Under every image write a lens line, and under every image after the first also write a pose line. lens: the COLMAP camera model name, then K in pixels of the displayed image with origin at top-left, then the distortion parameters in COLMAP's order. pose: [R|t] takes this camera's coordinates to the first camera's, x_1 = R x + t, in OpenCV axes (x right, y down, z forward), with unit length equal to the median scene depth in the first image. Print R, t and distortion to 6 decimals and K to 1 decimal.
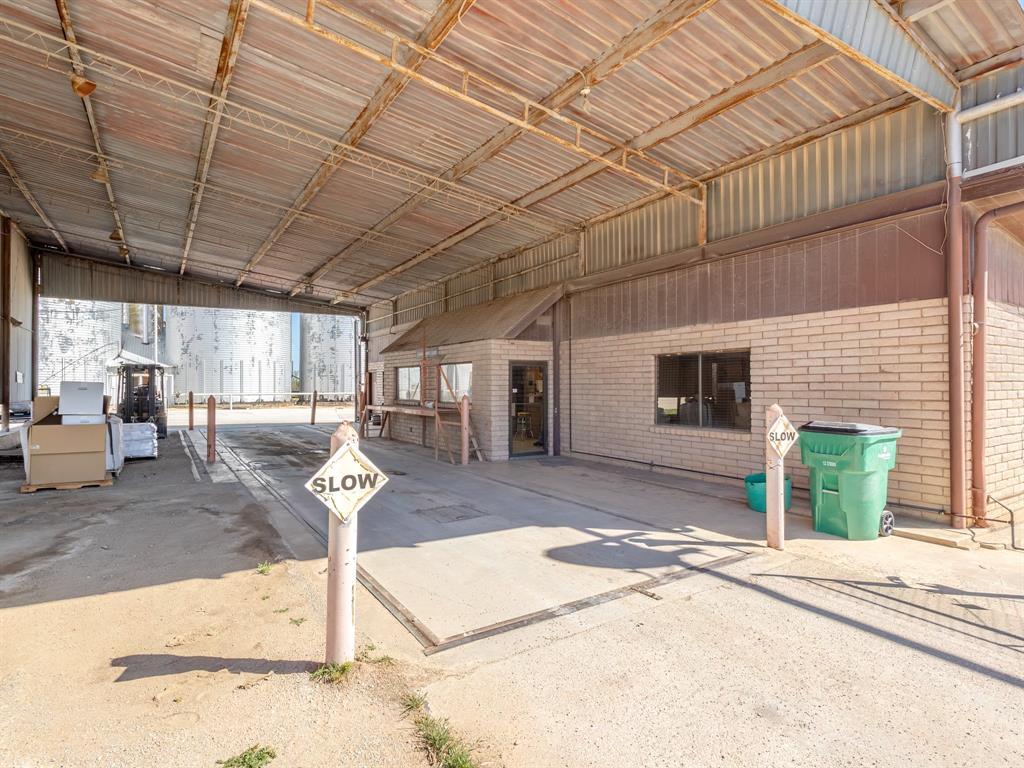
lens RADIAL K [[529.0, 0, 514.4], [0, 529.0, 383.1], [0, 0, 1]] dist [0.013281, -0.001324]
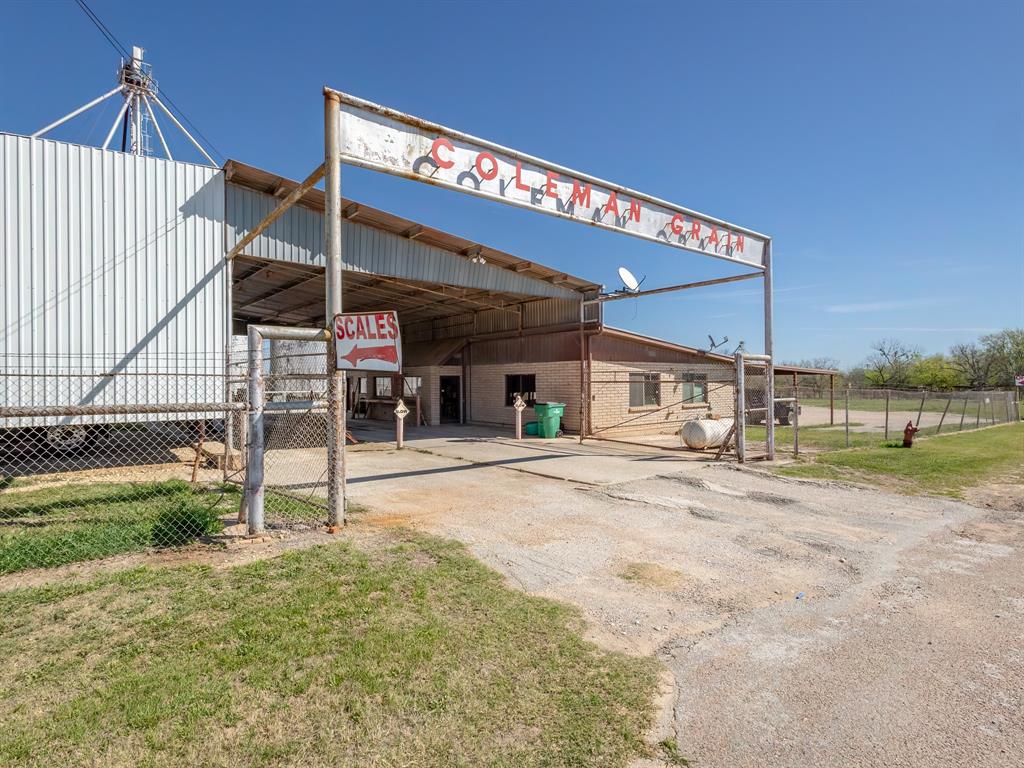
lens RADIAL K [[529.0, 0, 510.4], [0, 529.0, 385.1], [0, 0, 1]] dist [0.013281, -0.001324]
pose [[0.994564, -0.004485, 0.104032, 0.048363], [0.003462, 0.999944, 0.010013, -0.027719], [-0.104071, -0.009599, 0.994524, -1.058137]]
